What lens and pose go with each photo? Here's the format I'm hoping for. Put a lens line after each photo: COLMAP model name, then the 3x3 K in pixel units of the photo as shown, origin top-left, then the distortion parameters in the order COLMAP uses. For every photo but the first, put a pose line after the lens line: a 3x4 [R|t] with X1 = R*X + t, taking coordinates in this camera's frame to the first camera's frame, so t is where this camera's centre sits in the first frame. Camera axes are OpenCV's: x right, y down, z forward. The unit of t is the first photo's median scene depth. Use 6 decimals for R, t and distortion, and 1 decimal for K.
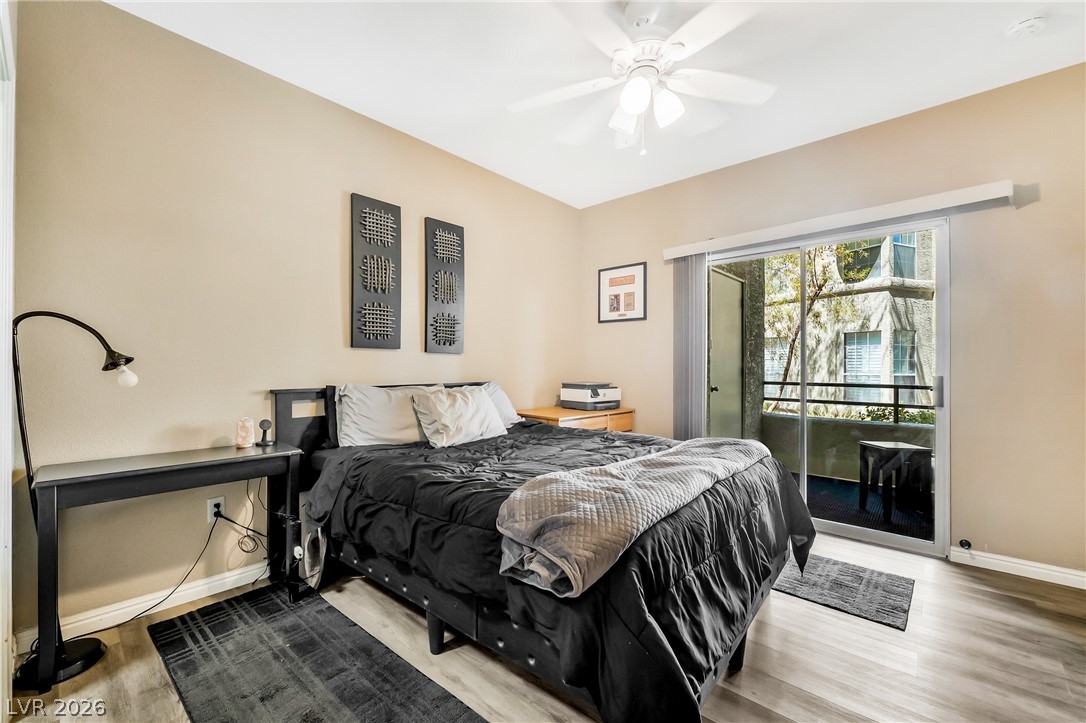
lens RADIAL K [[444.5, 0, 526.5], [0, 444.5, 363.3], [0, 0, 1]] dist [0.001390, 0.000181]
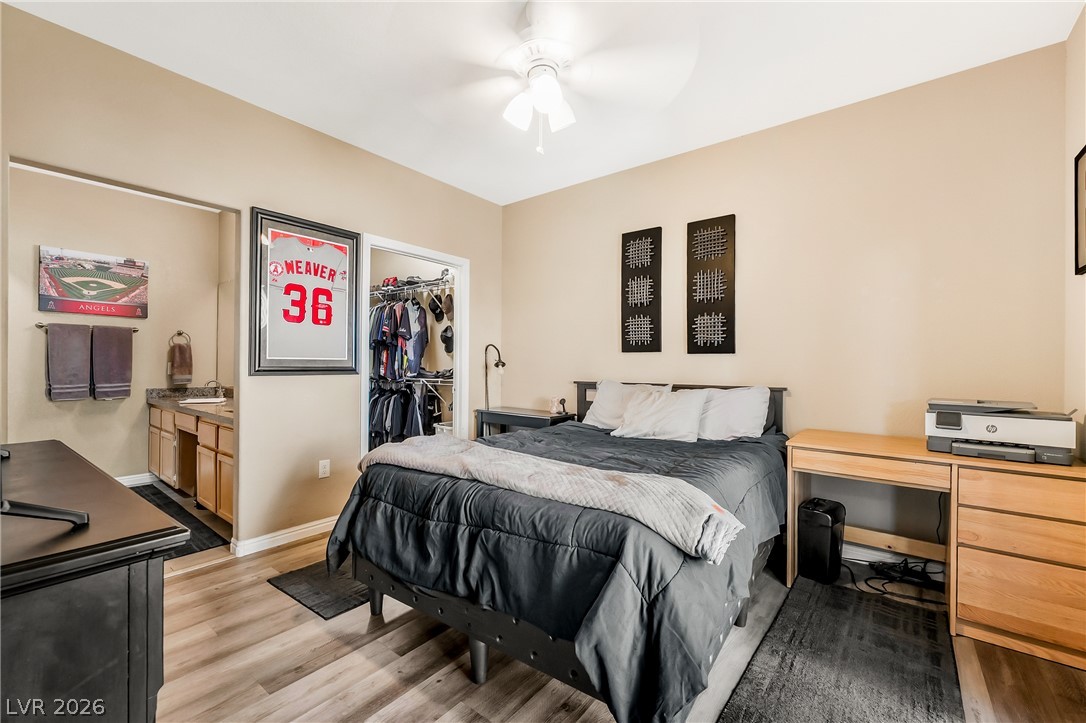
lens RADIAL K [[454.8, 0, 537.4], [0, 454.8, 360.6], [0, 0, 1]] dist [-0.002181, -0.000222]
pose [[0.071413, -0.007870, -0.997416, 0.842085], [-0.000474, 0.999968, -0.007924, -0.000521], [0.997447, 0.001038, 0.071407, 0.602653]]
